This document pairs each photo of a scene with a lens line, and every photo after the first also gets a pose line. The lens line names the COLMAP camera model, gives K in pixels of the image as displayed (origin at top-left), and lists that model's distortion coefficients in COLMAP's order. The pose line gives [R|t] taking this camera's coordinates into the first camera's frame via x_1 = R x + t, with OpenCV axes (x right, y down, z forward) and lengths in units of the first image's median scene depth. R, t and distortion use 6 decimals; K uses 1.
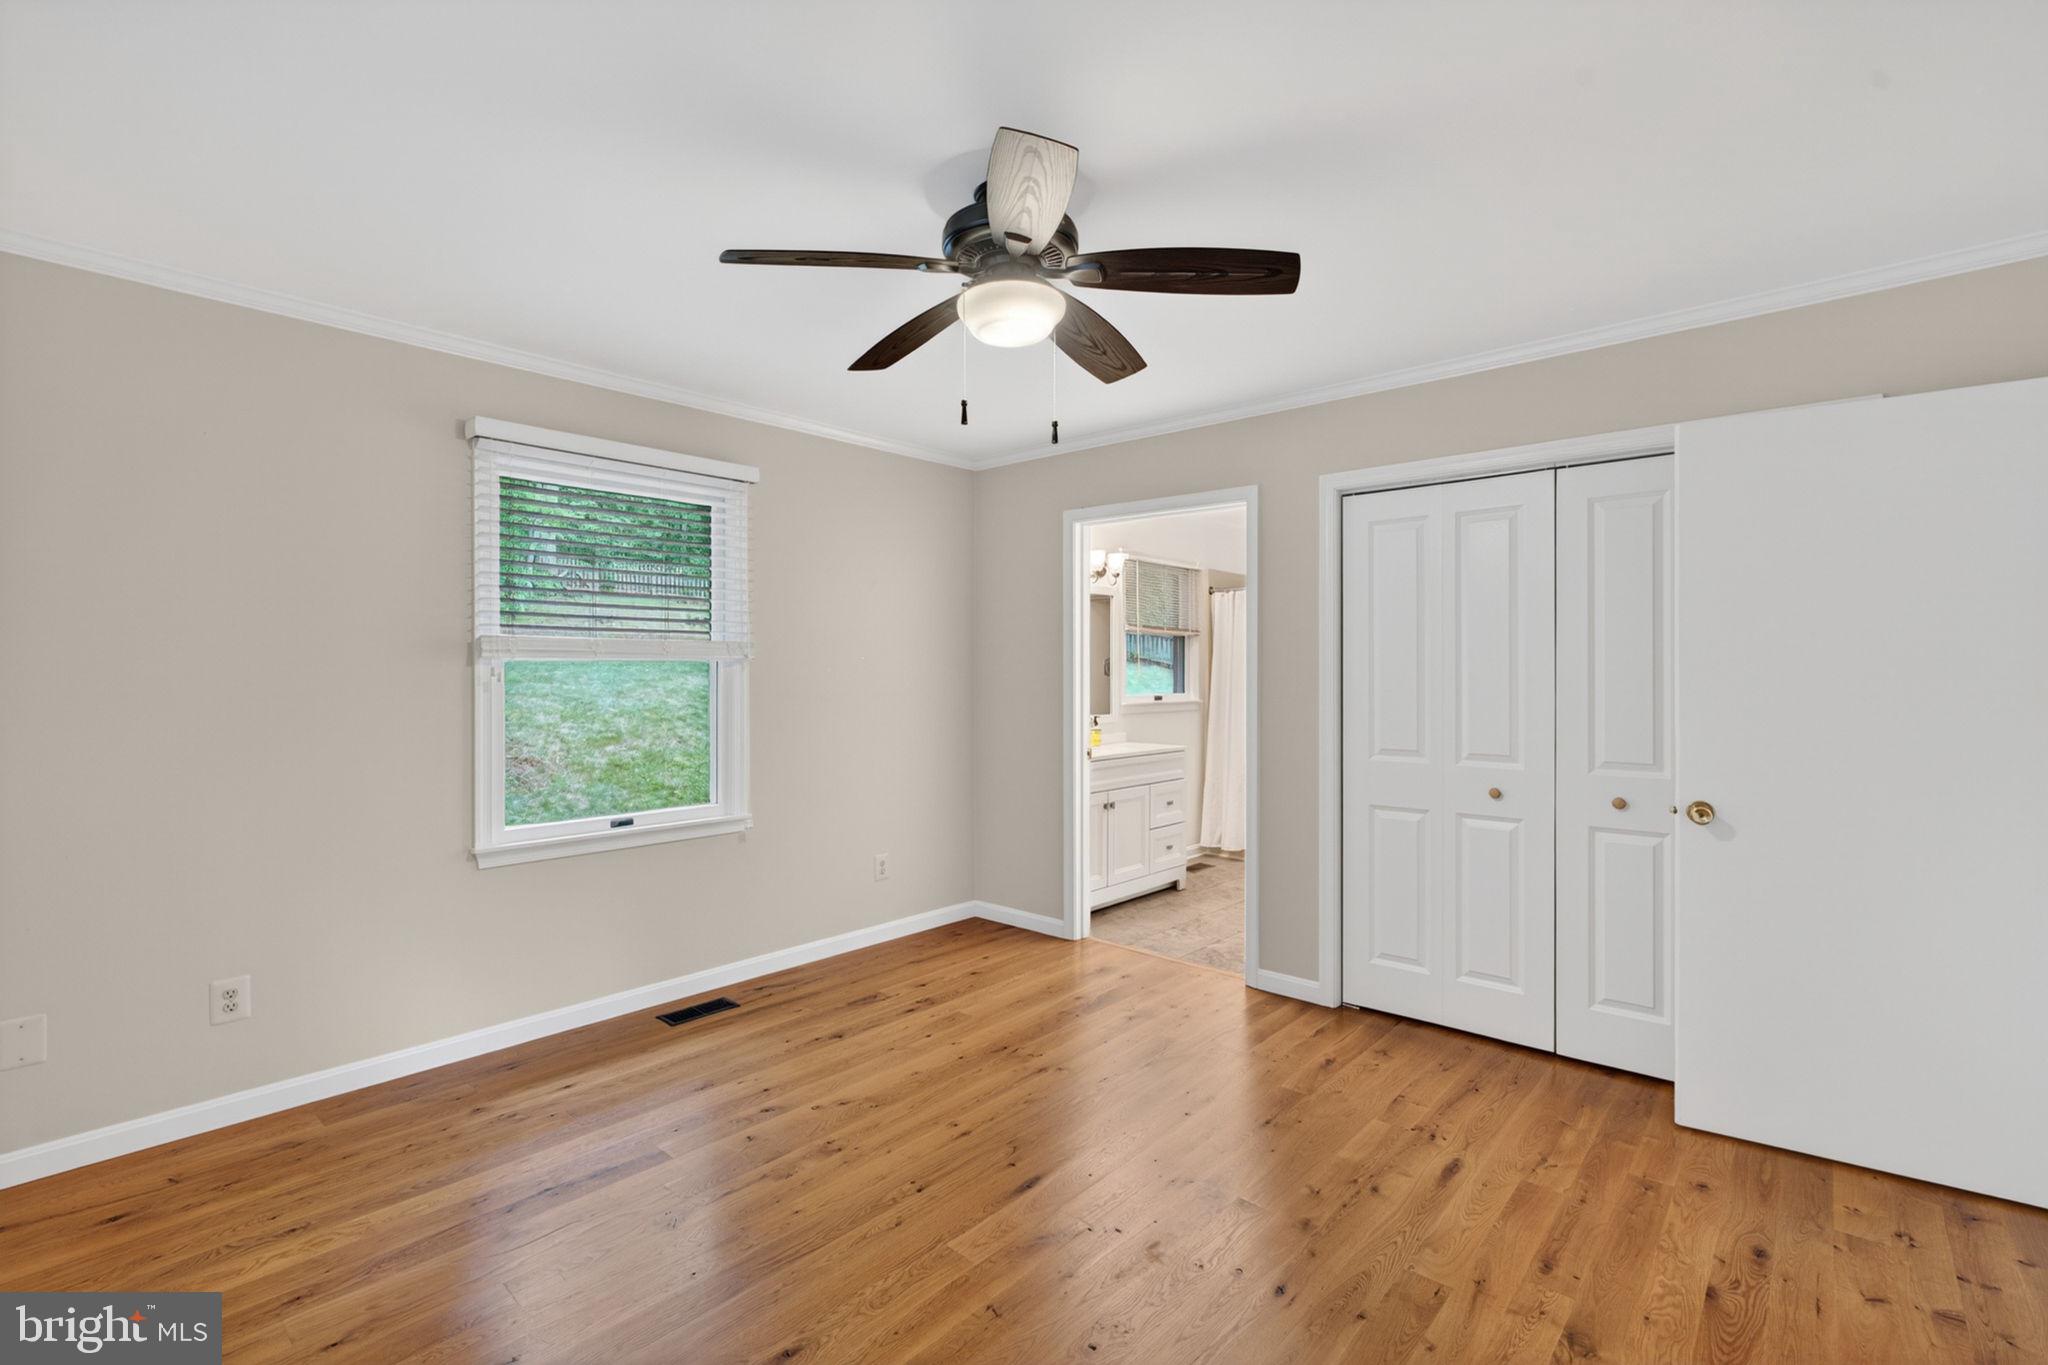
lens RADIAL K [[923.1, 0, 1024.0], [0, 923.1, 682.5], [0, 0, 1]] dist [-0.019461, -0.000016]
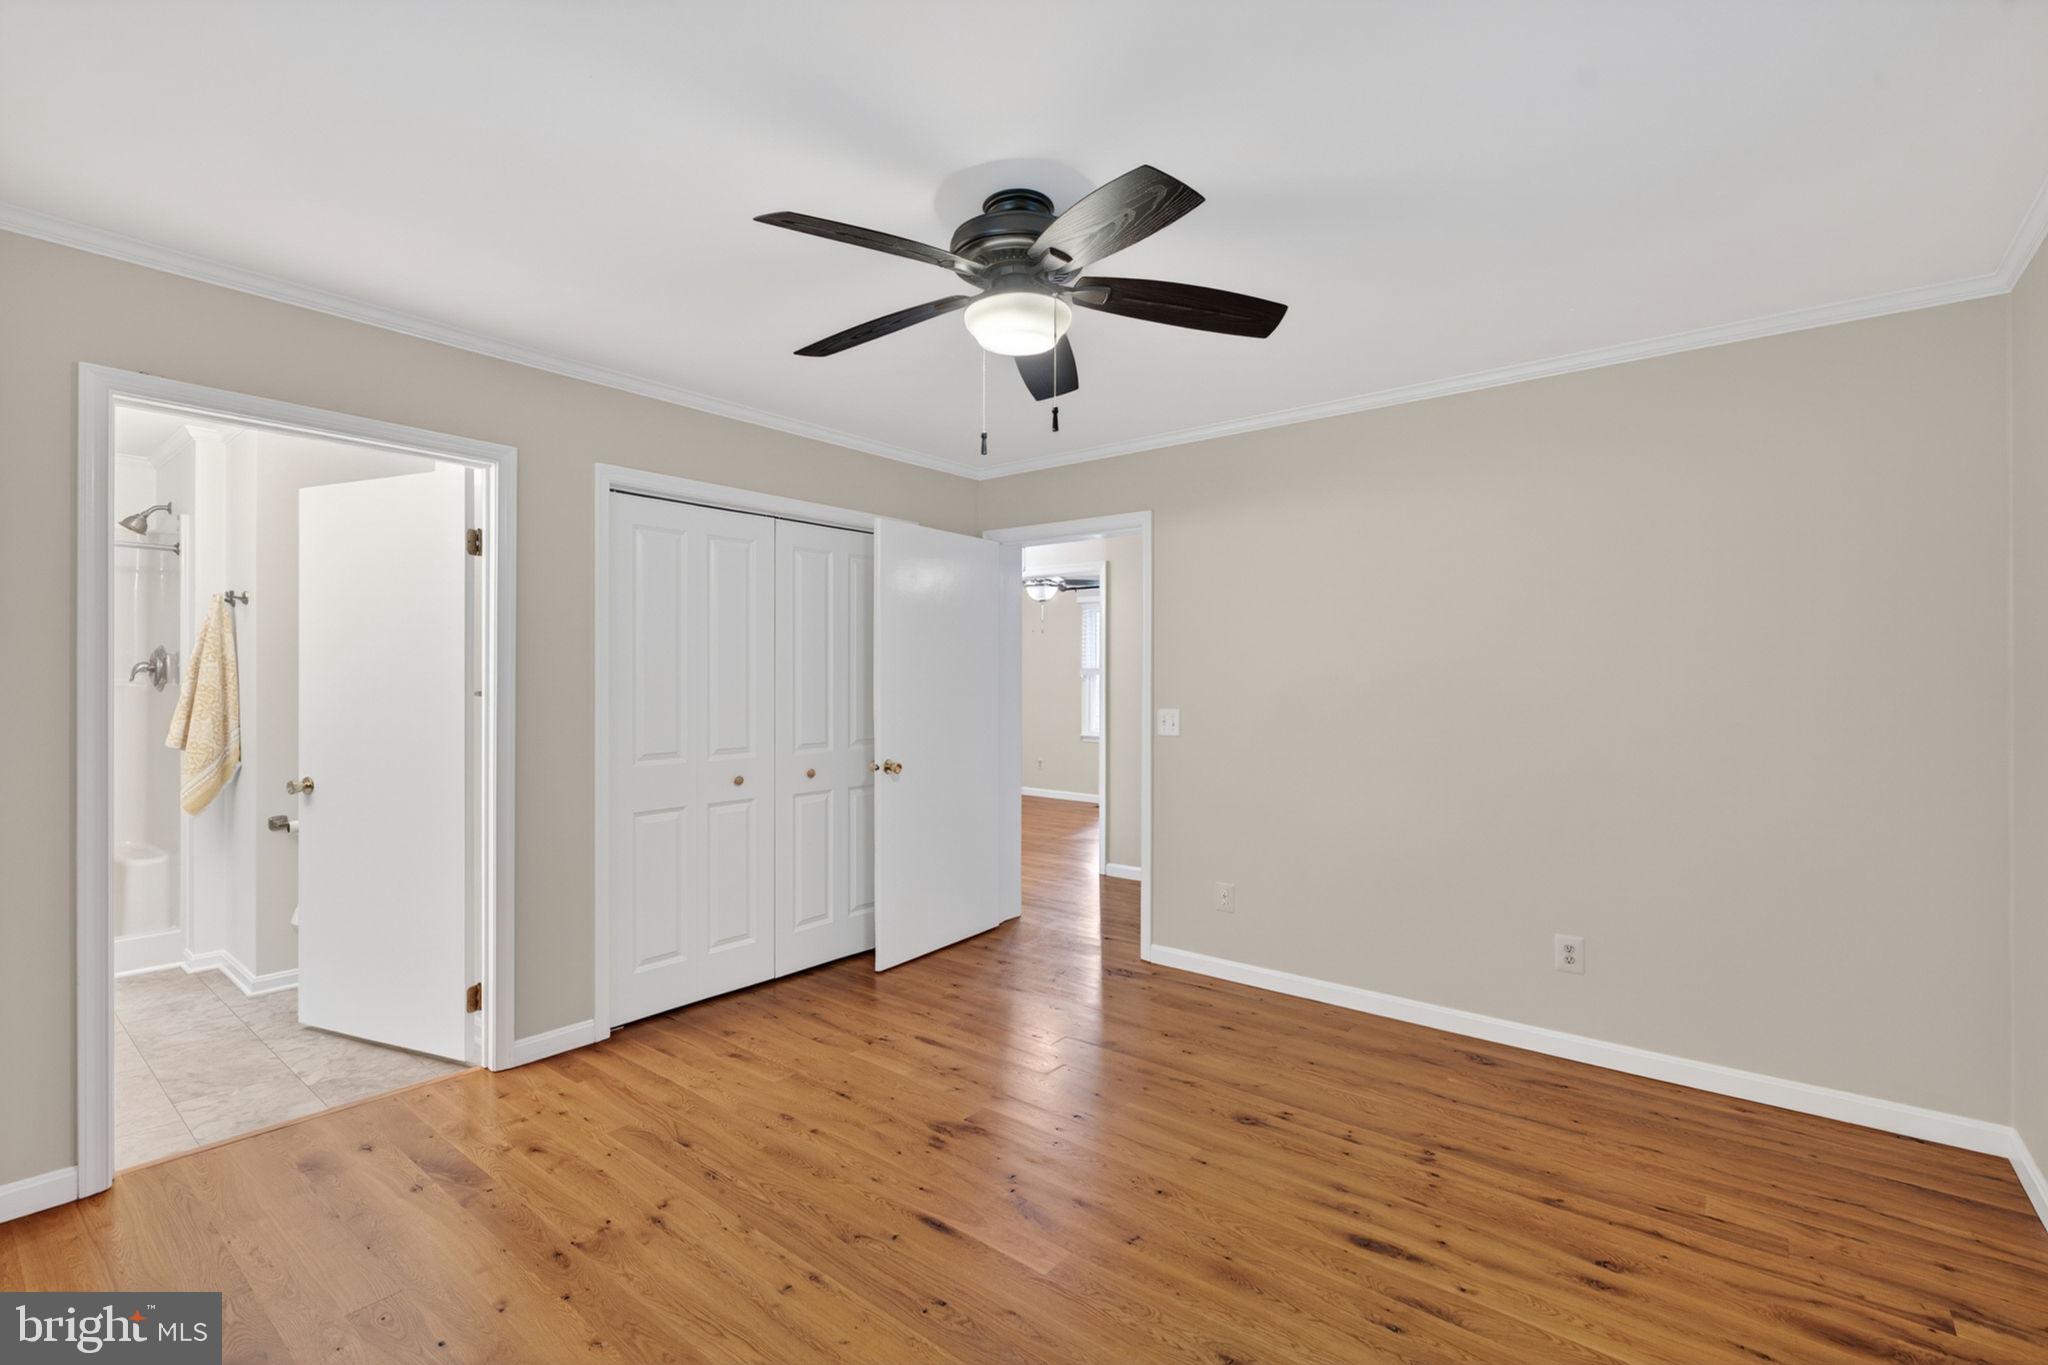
lens RADIAL K [[912.2, 0, 1024.0], [0, 912.2, 682.5], [0, 0, 1]] dist [-0.001012, -0.000129]
pose [[-0.061667, -0.002563, 0.998093, -0.707703], [0.010123, 0.999944, 0.003193, -0.005655], [-0.998045, 0.010300, -0.061638, 0.733675]]
